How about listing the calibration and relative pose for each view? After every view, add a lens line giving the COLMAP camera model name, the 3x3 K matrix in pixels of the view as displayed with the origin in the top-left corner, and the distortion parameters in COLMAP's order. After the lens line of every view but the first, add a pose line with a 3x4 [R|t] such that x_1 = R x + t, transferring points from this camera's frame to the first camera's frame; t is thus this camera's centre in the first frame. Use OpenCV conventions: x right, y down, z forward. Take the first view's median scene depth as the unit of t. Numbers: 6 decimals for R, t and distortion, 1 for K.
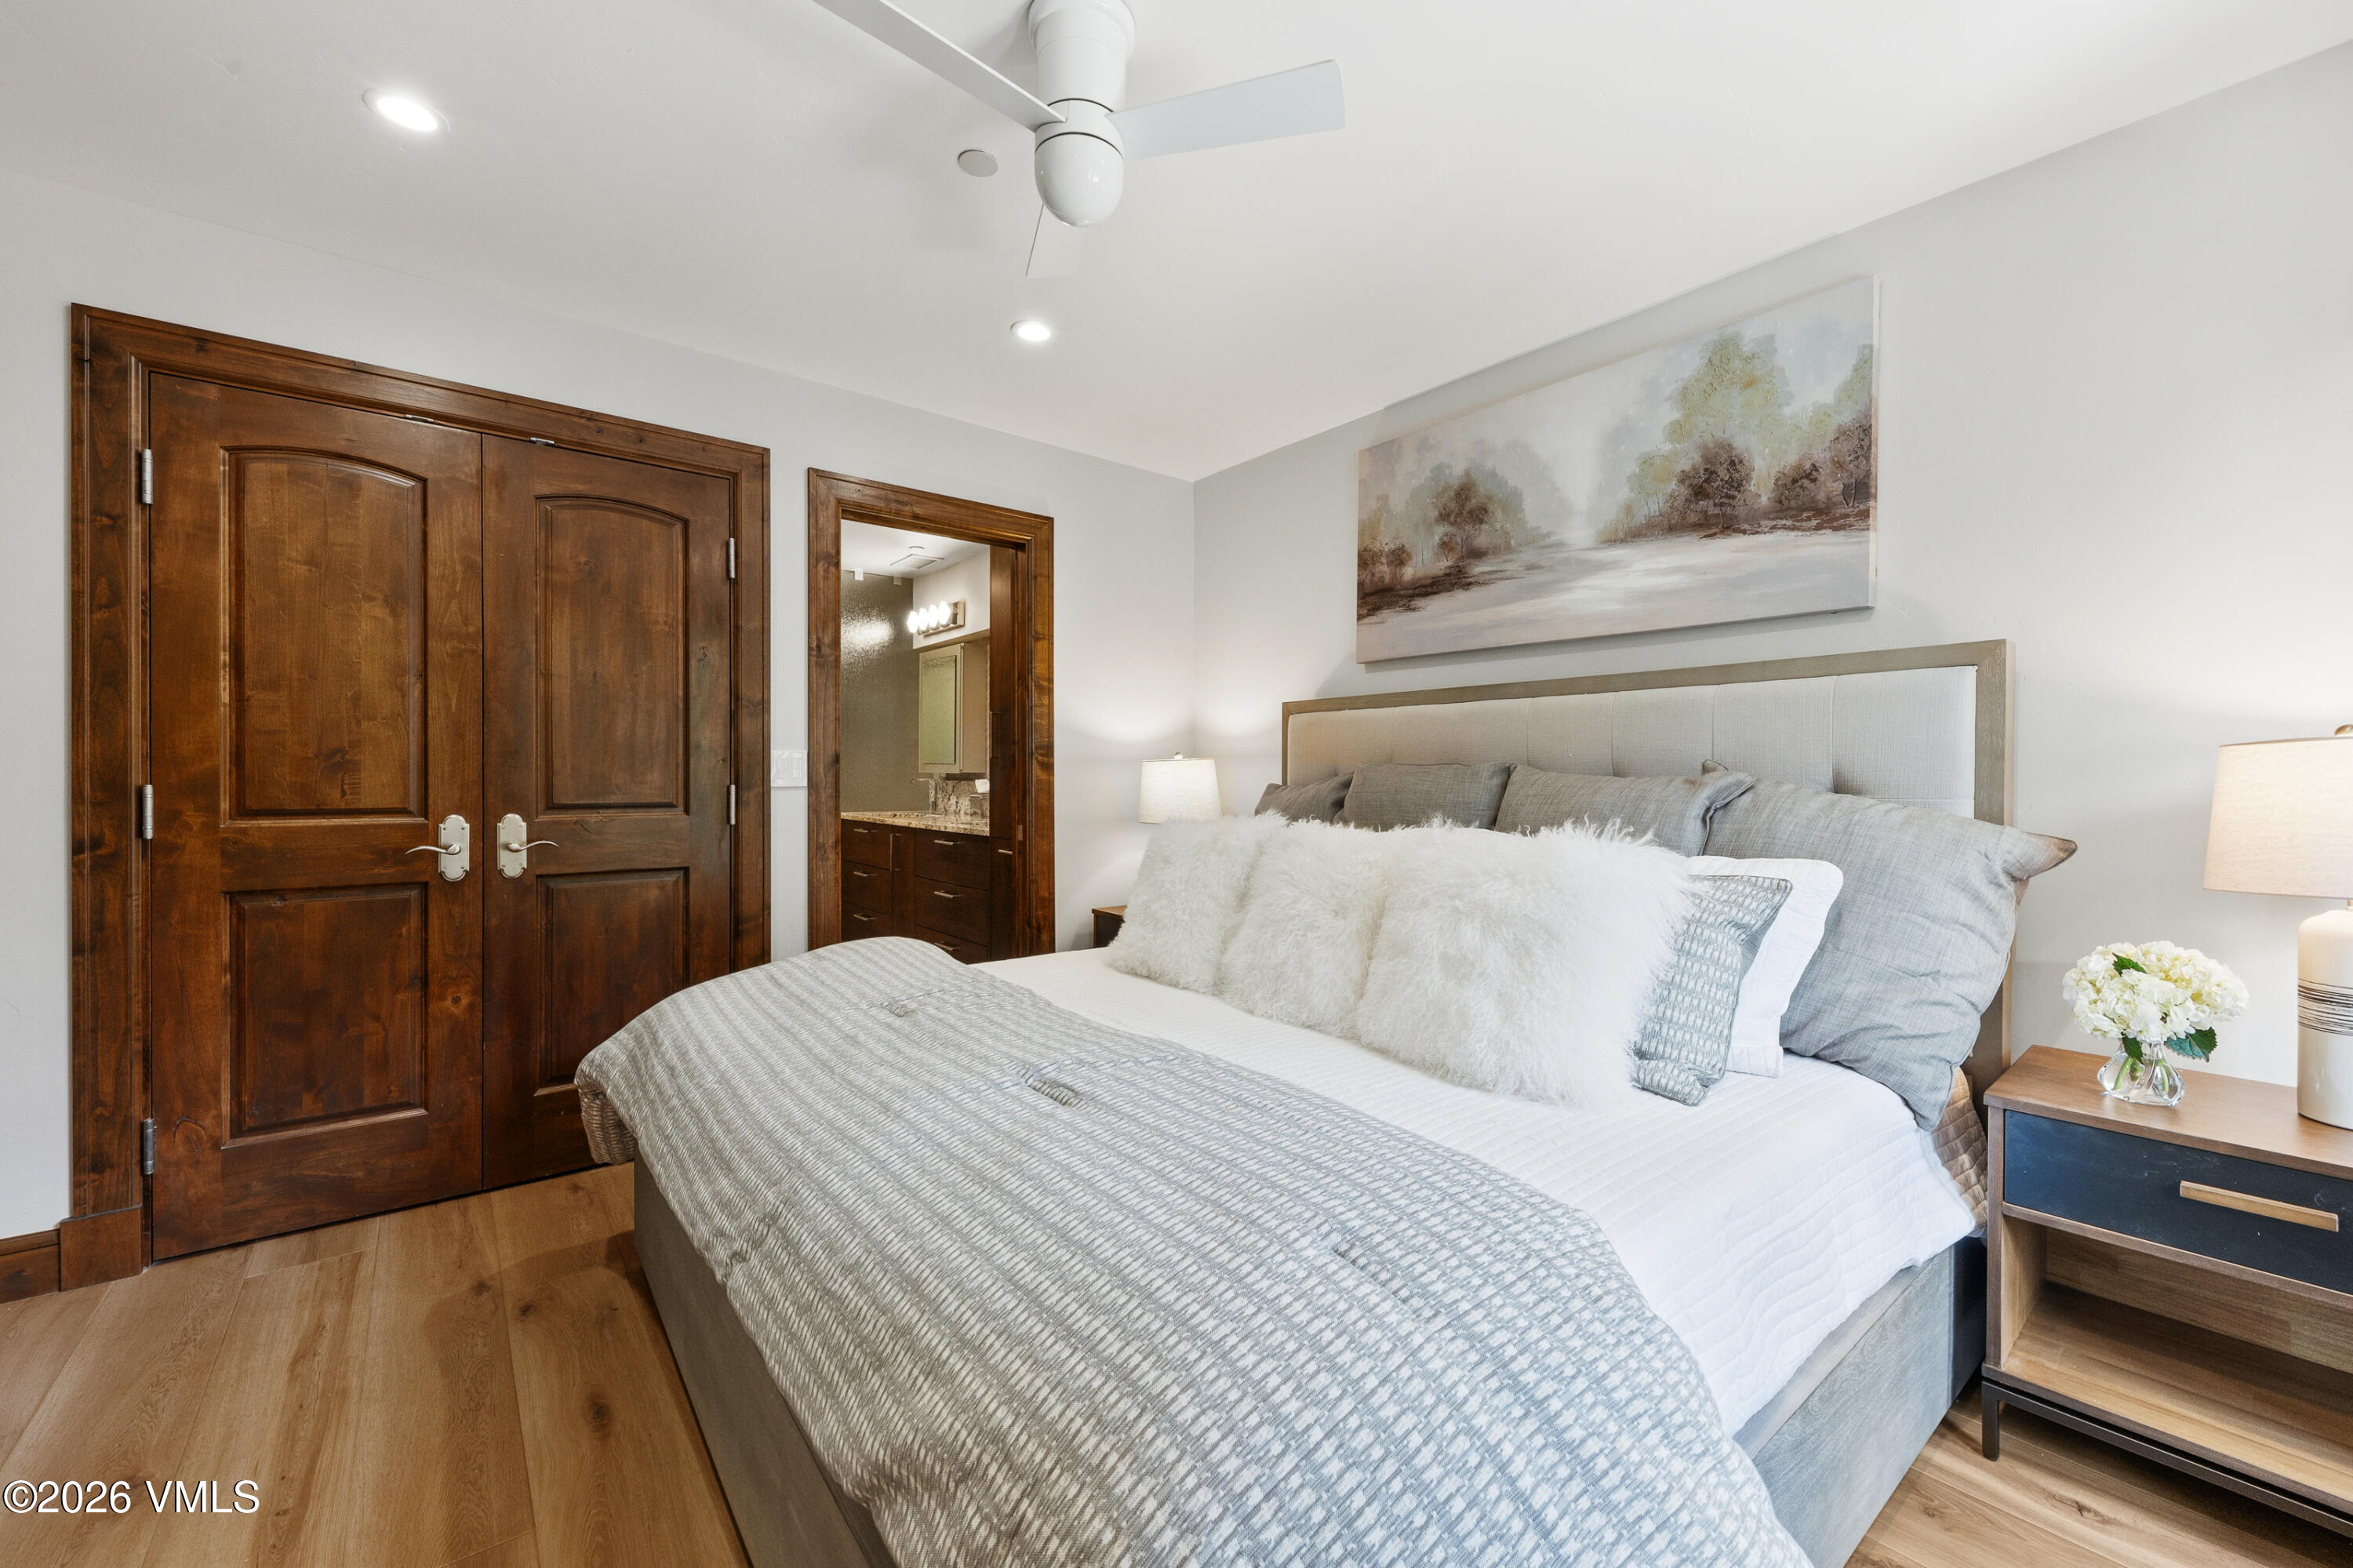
lens RADIAL K [[938.6, 0, 1194.1], [0, 938.6, 777.9], [0, 0, 1]] dist [0.006152, -0.001712]
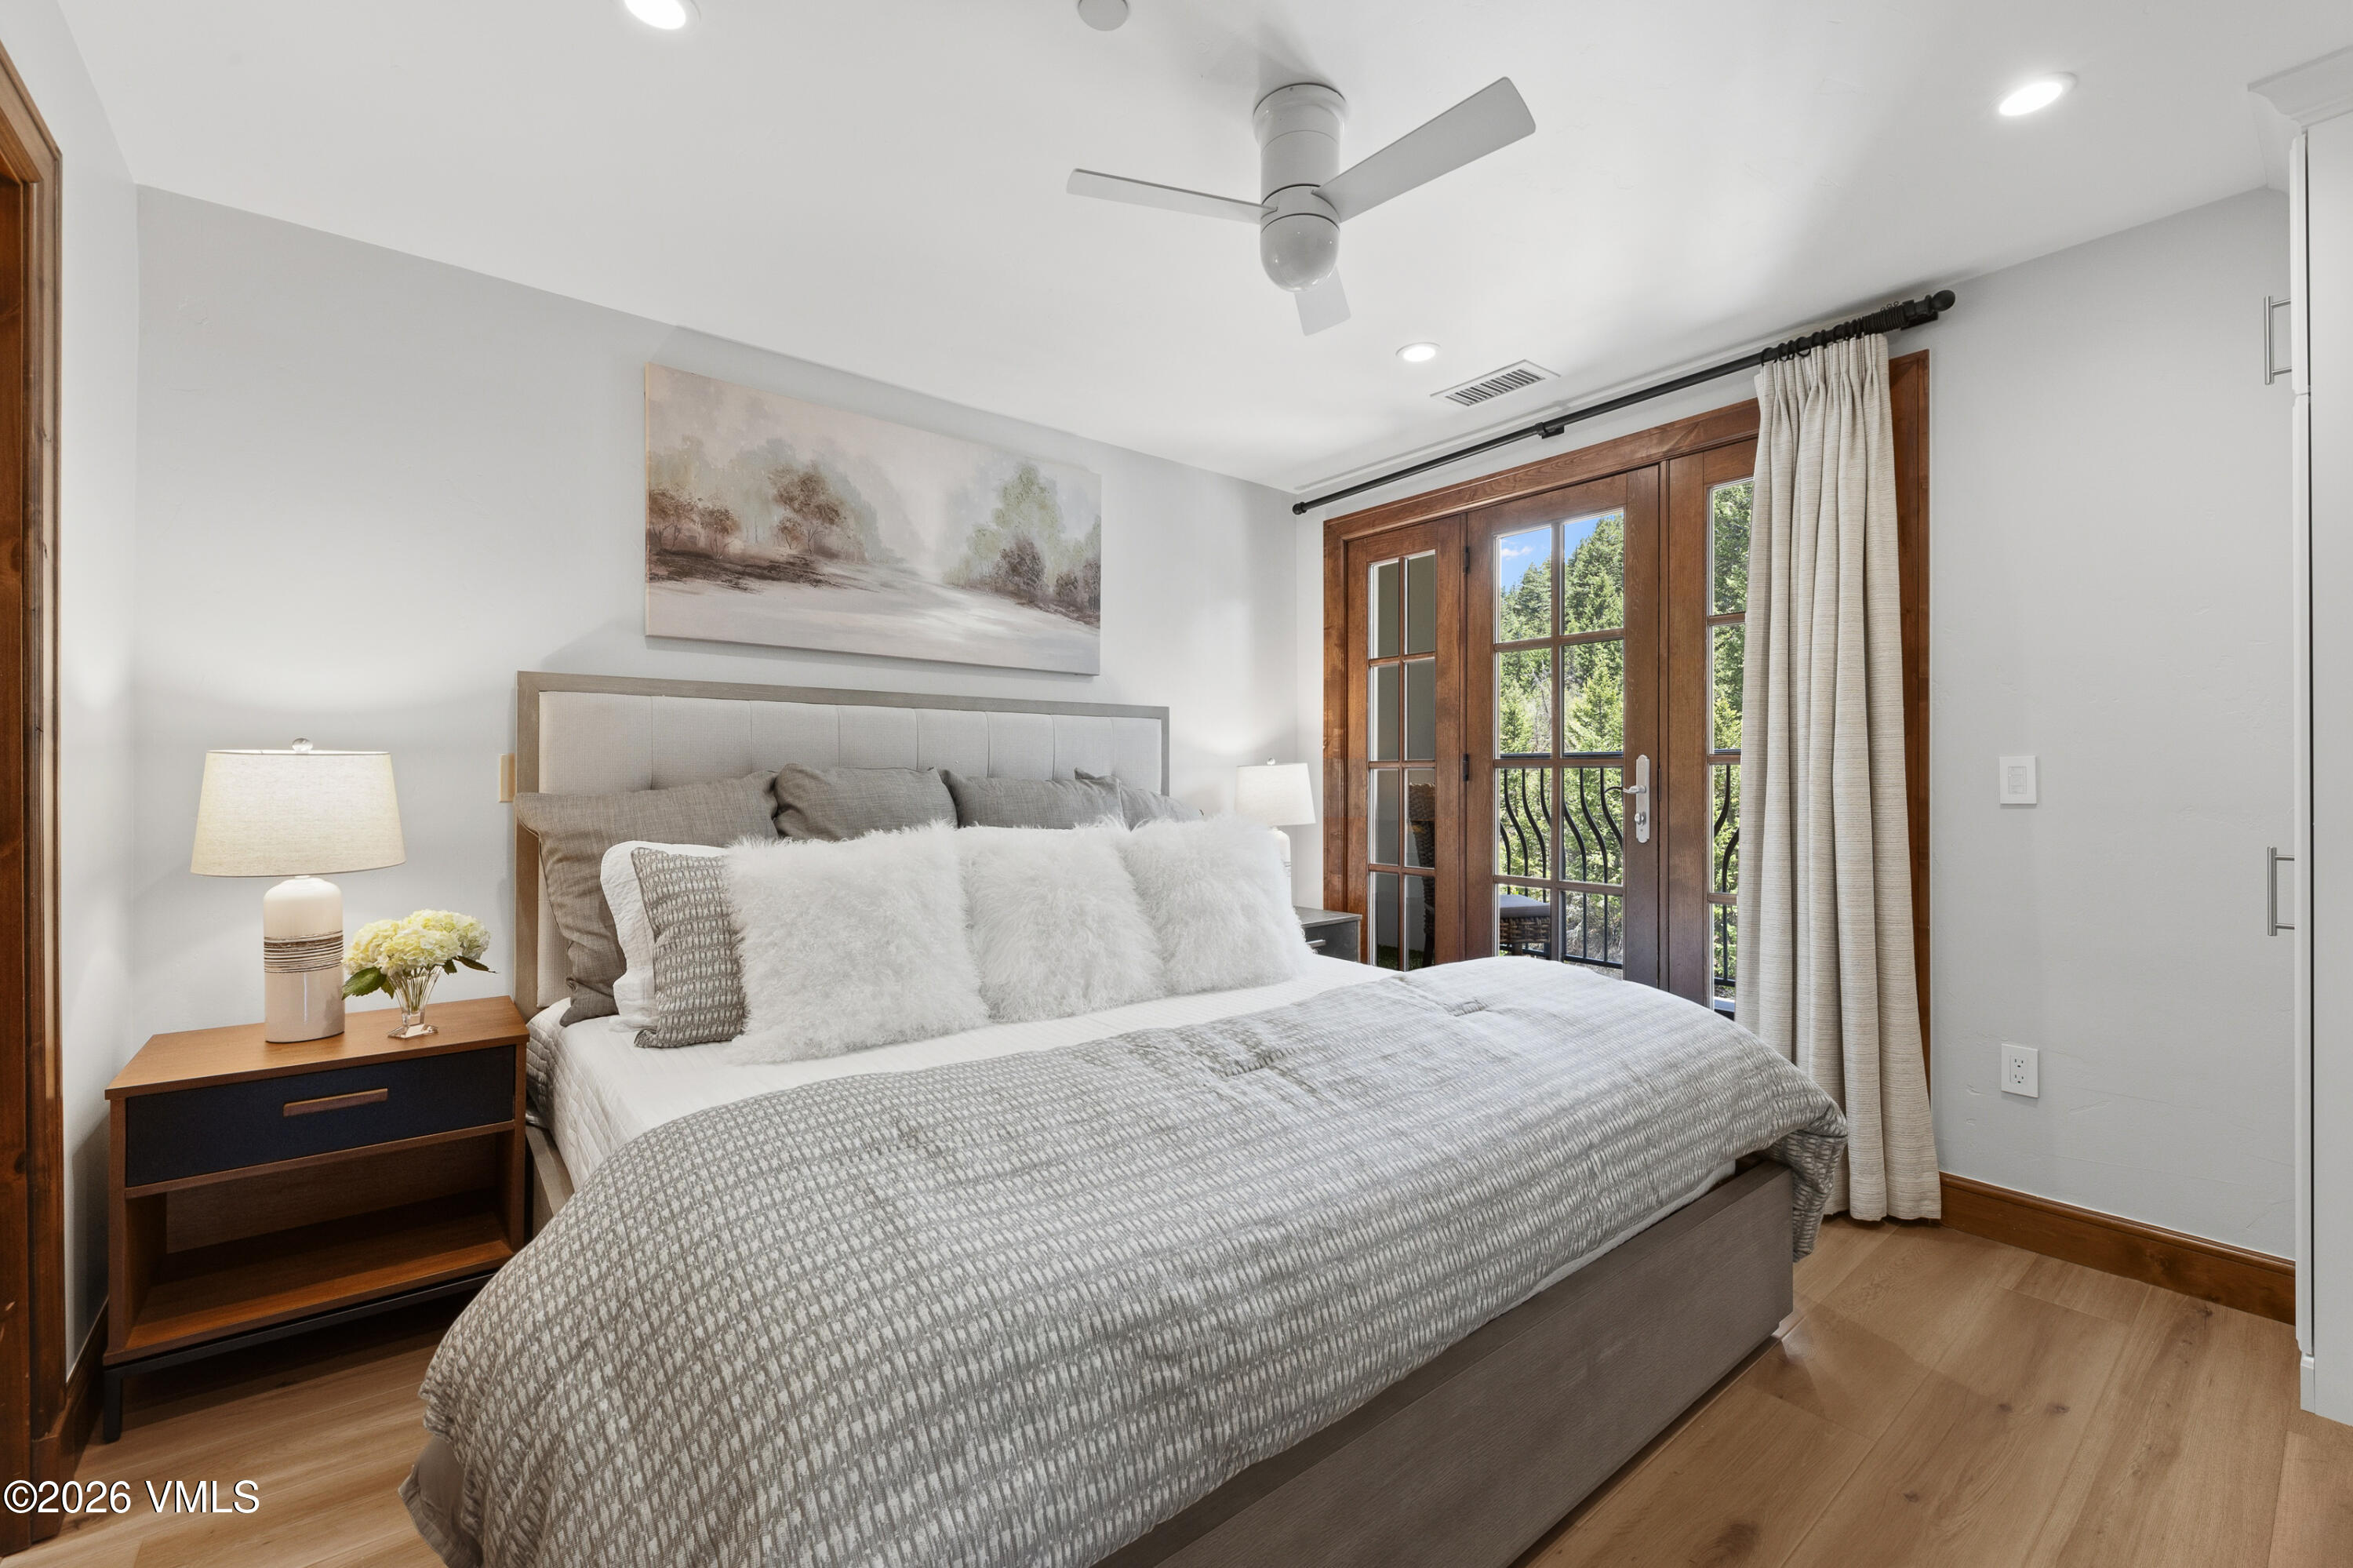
lens RADIAL K [[978.5, 0, 1193.3], [0, 978.5, 773.2], [0, 0, 1]] dist [0.009296, -0.003601]
pose [[-0.020503, -0.000080, 0.999790, -0.787862], [0.002118, 0.999998, 0.000124, -0.008595], [-0.999788, 0.002121, -0.020503, 0.689543]]
